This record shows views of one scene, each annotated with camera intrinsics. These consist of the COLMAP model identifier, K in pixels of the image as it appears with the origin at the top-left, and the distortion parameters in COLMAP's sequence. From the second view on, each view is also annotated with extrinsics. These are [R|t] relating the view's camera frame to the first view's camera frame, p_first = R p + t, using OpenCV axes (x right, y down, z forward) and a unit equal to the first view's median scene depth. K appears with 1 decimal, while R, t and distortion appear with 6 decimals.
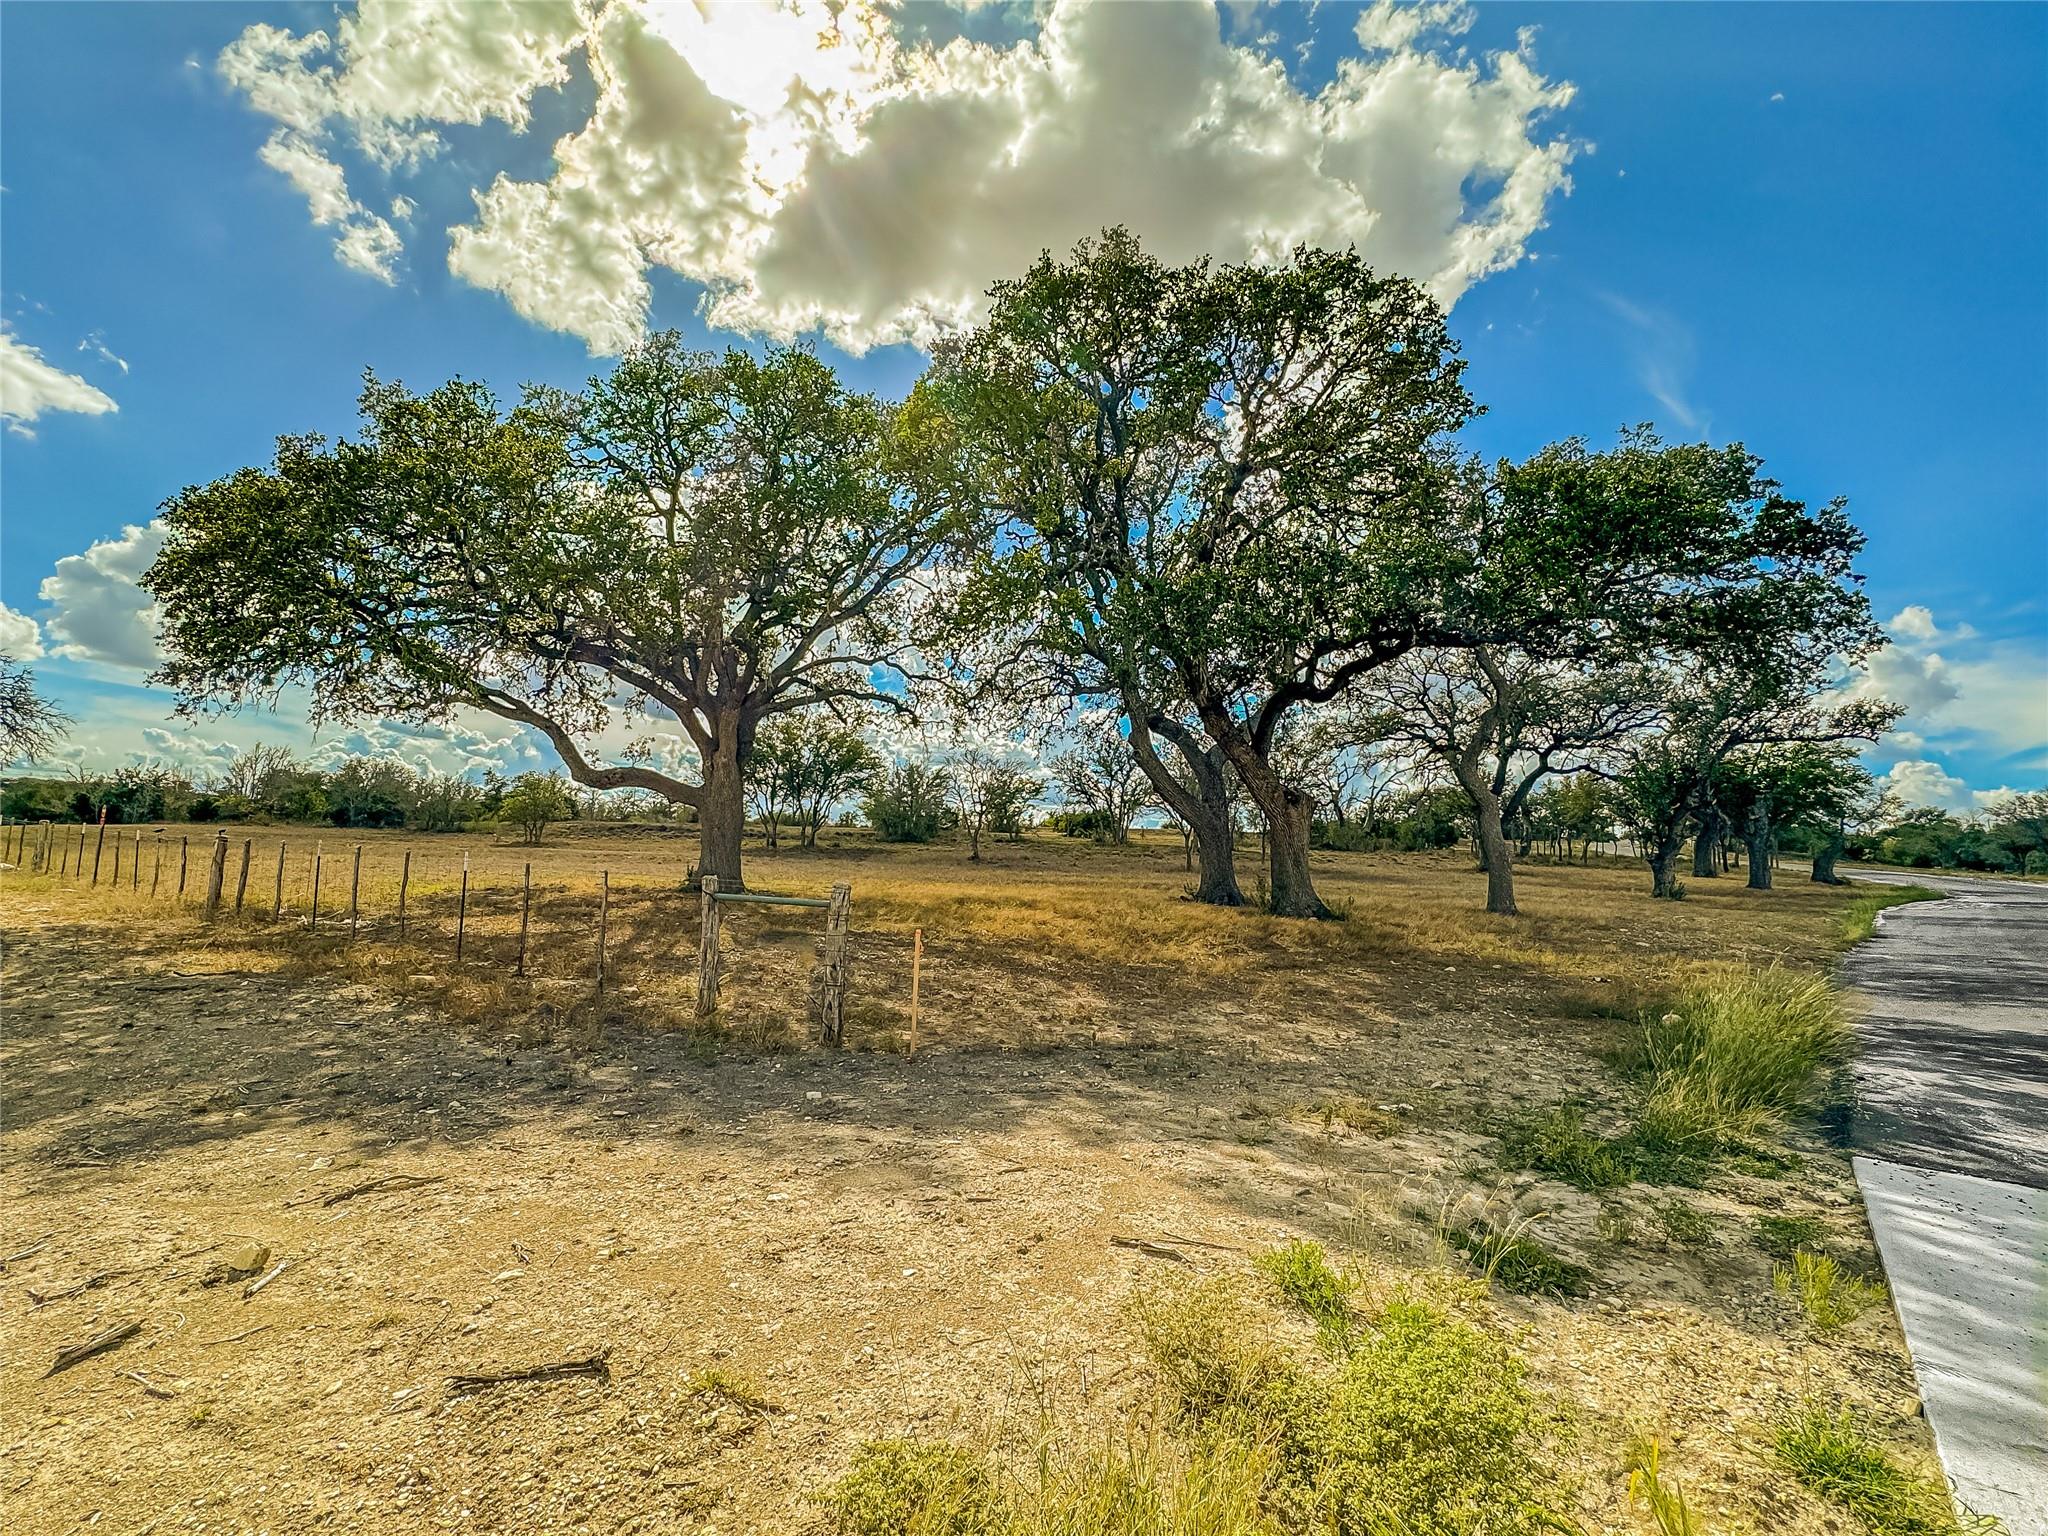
lens RADIAL K [[932.5, 0, 1032.7], [0, 932.5, 767.1], [0, 0, 1]] dist [-0.000726, -0.001070]
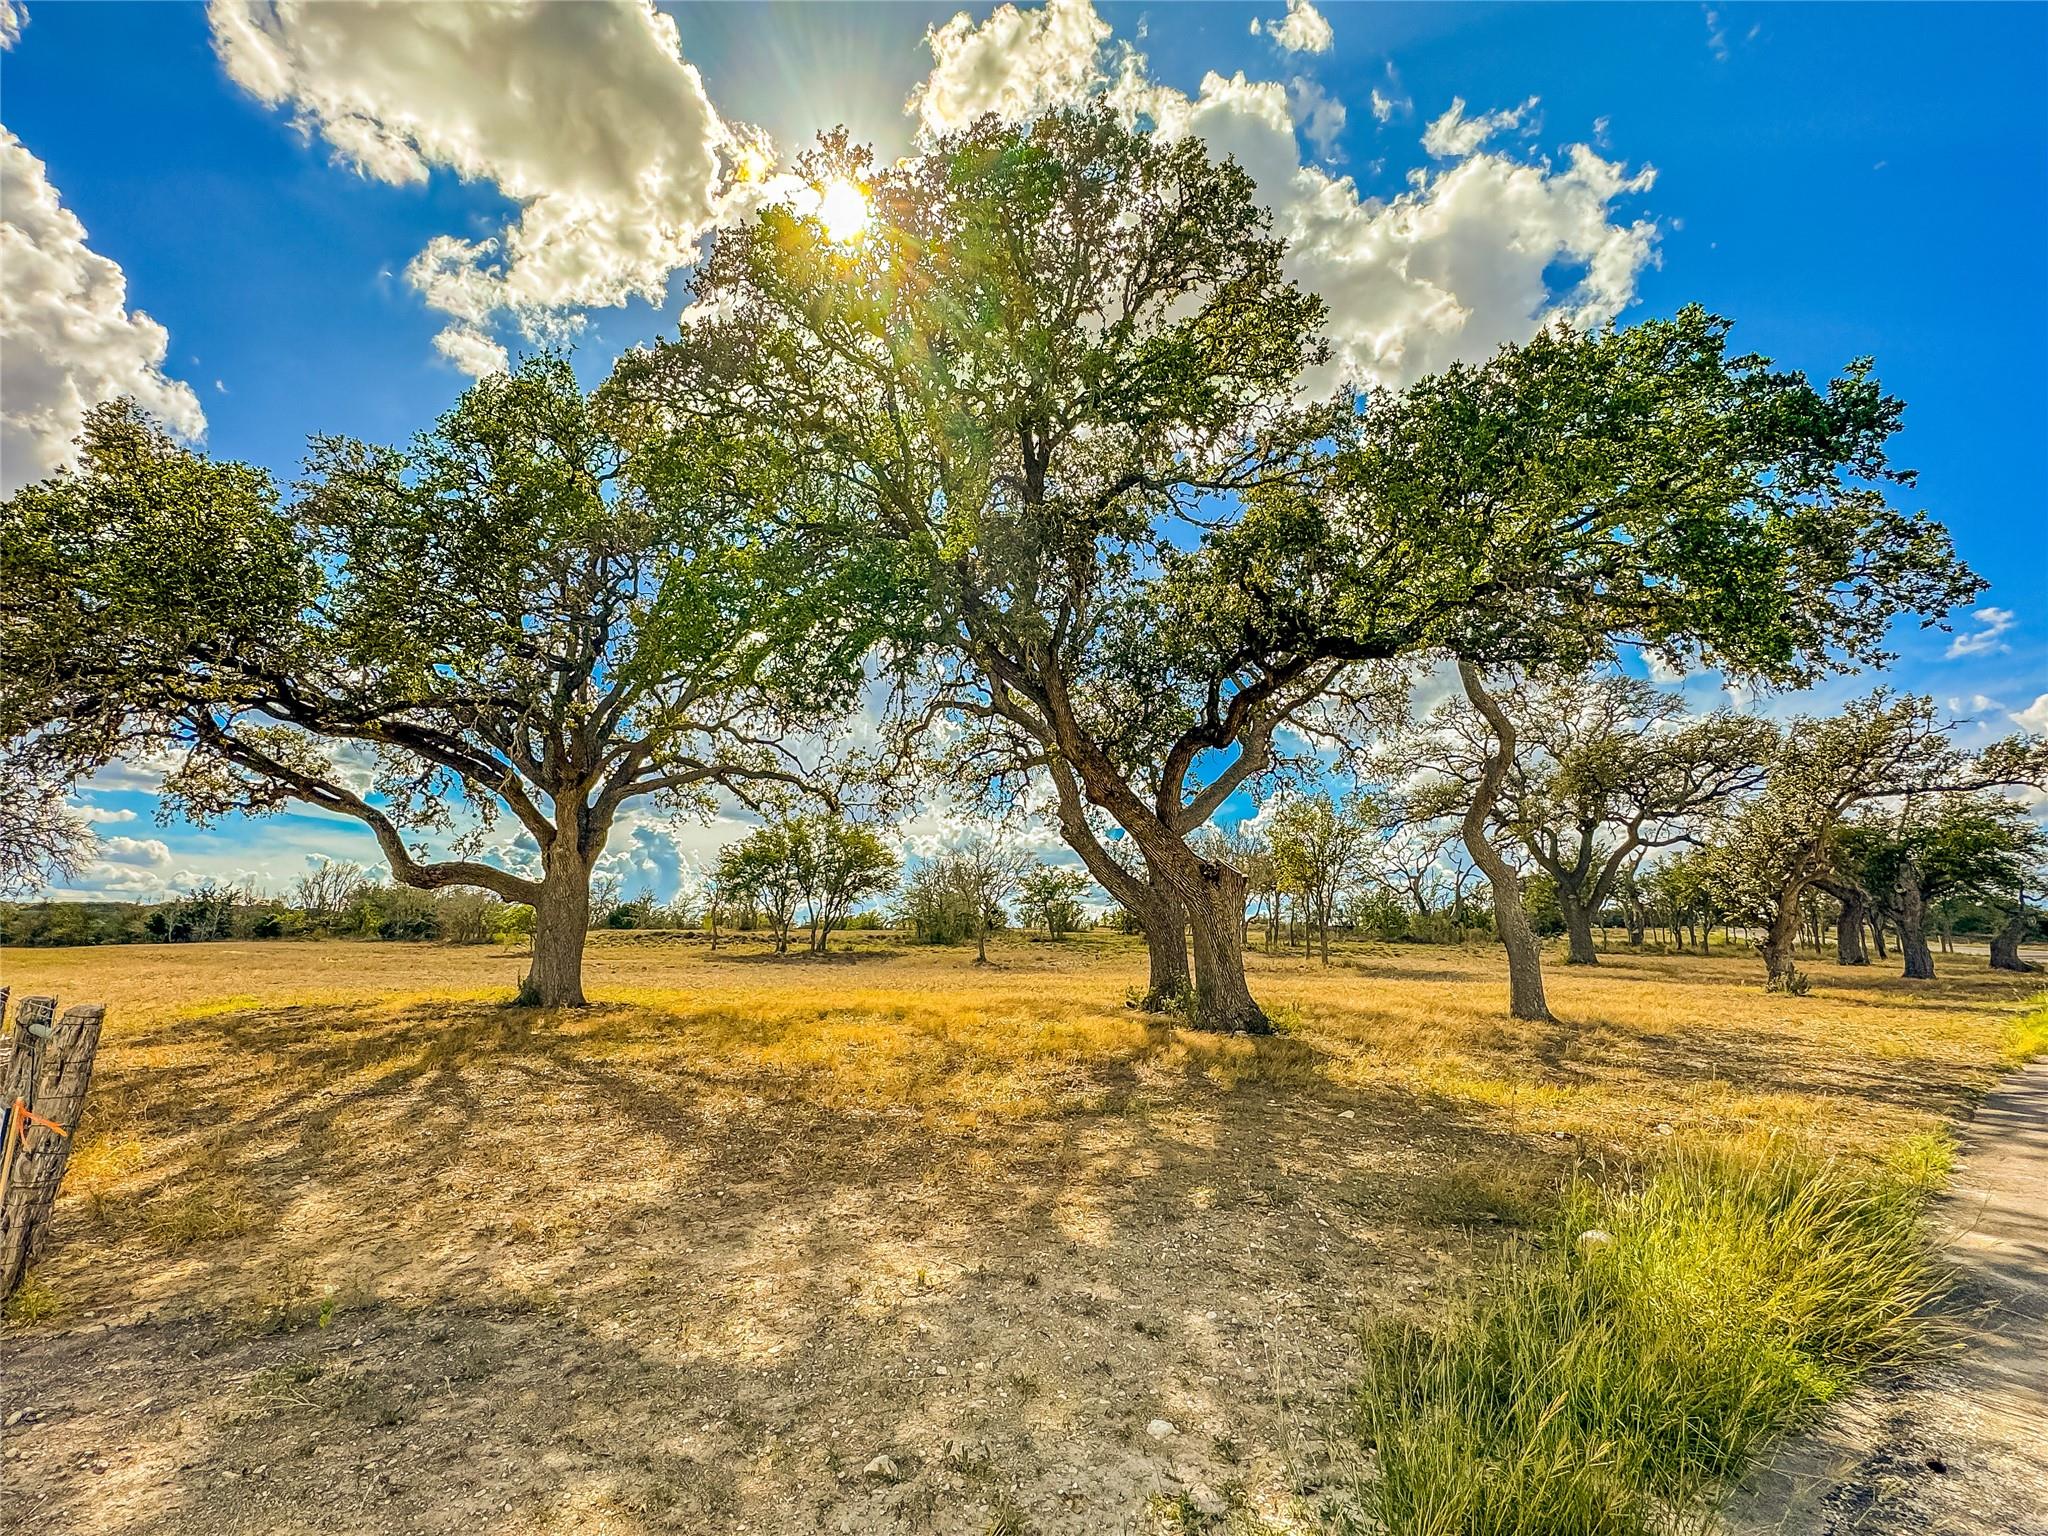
lens RADIAL K [[932.5, 0, 1044.7], [0, 932.5, 777.2], [0, 0, 1]] dist [-0.000726, -0.001070]
pose [[0.994569, -0.038835, -0.096566, 0.100120], [0.029360, 0.994786, -0.097670, 0.011635], [0.099856, 0.094305, 0.990523, 0.094209]]
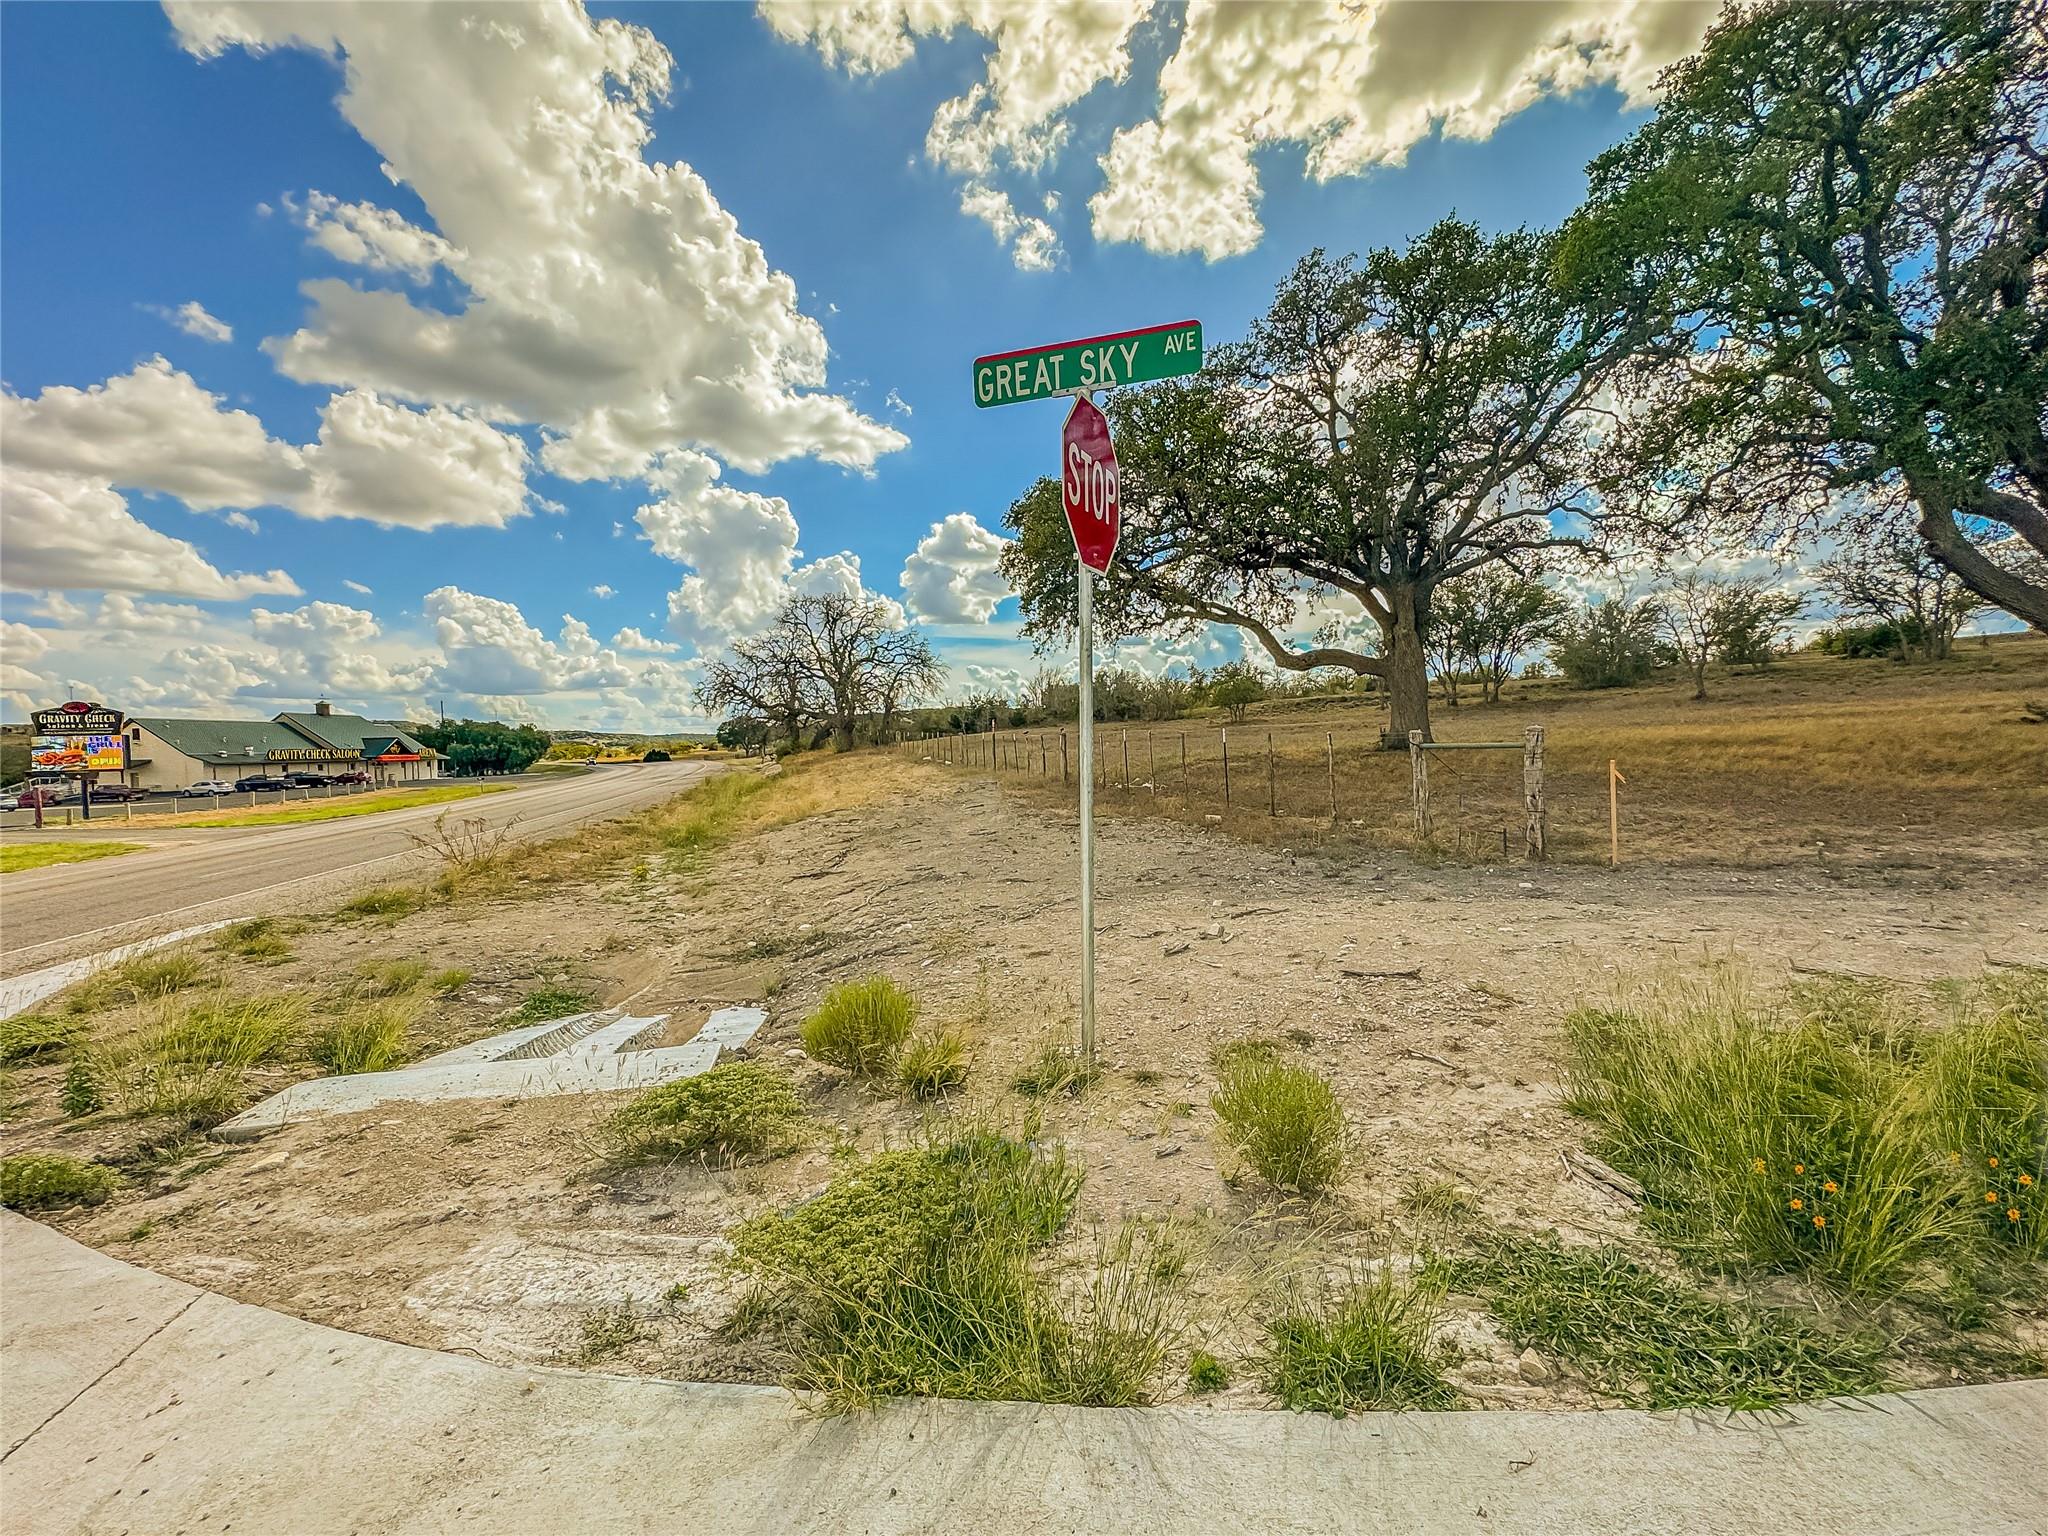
lens RADIAL K [[910.4, 0, 1015.8], [0, 910.4, 747.8], [0, 0, 1]] dist [0.001238, -0.000770]
pose [[0.752996, -0.064553, -0.654851, 0.008237], [0.142509, 0.987556, 0.066518, -0.003939], [0.642408, -0.143410, 0.752825, -0.059445]]
